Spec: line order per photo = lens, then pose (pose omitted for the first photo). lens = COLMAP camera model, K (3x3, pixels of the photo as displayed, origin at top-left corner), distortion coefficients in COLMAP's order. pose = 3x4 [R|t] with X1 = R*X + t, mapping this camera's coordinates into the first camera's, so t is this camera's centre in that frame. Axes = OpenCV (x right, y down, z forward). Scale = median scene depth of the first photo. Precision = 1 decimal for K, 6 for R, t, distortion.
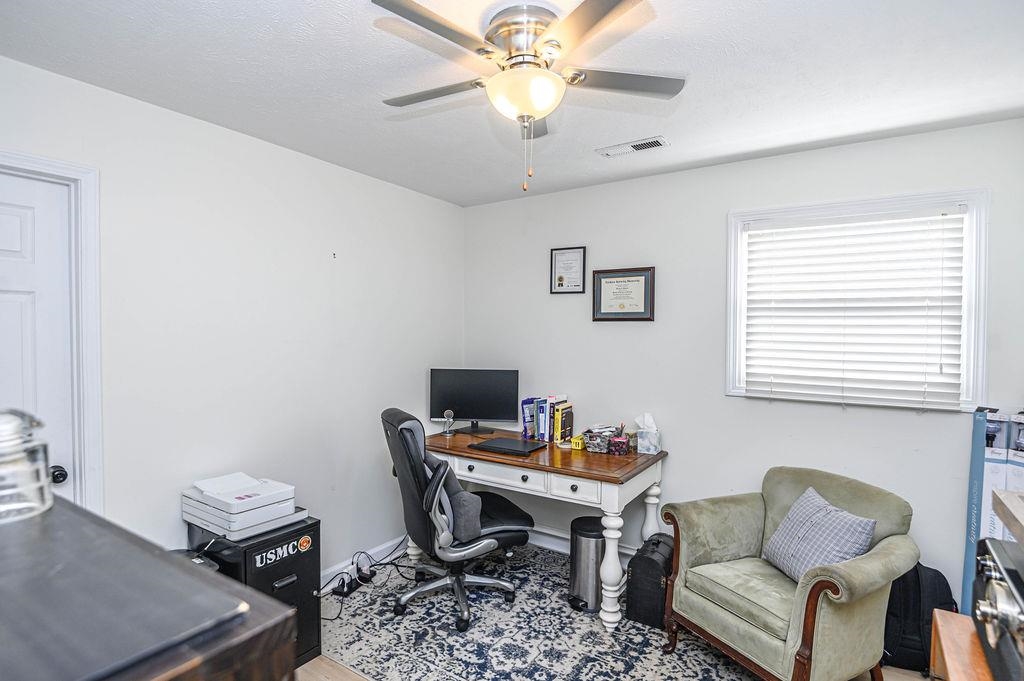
lens RADIAL K [[479.9, 0, 512.0], [0, 479.9, 340.5], [0, 0, 1]] dist [0.000076, -0.000289]
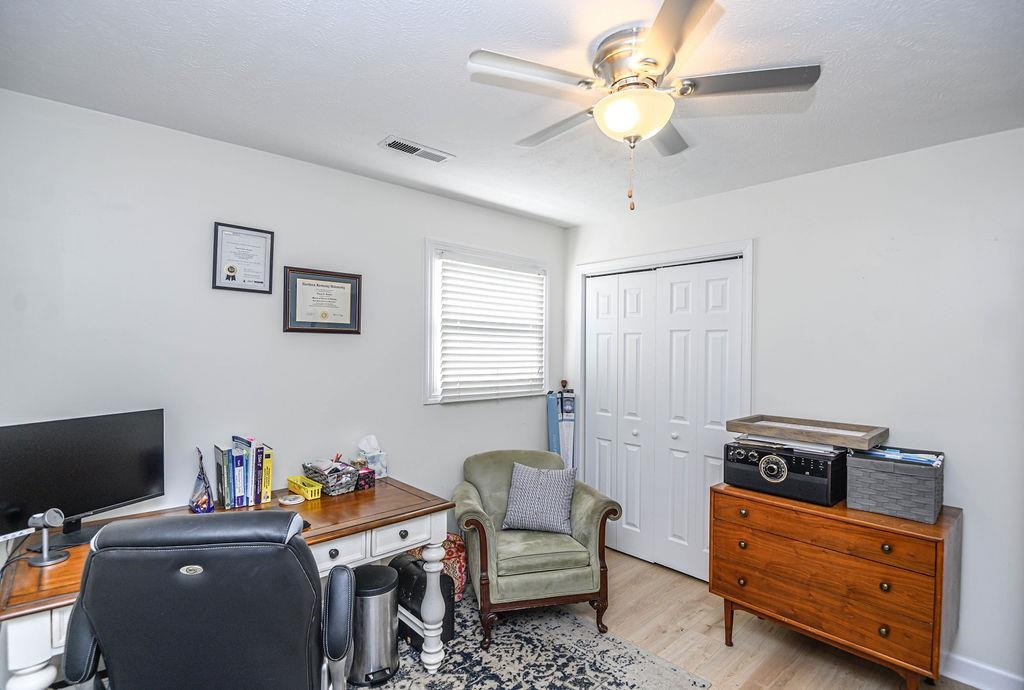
lens RADIAL K [[475.2, 0, 512.0], [0, 475.2, 345.0], [0, 0, 1]] dist [-0.000935, -0.000229]
pose [[0.290931, -0.001182, 0.956743, -0.487933], [0.003640, 0.999993, 0.000129, -0.018880], [-0.956737, 0.003445, 0.290933, 0.458949]]
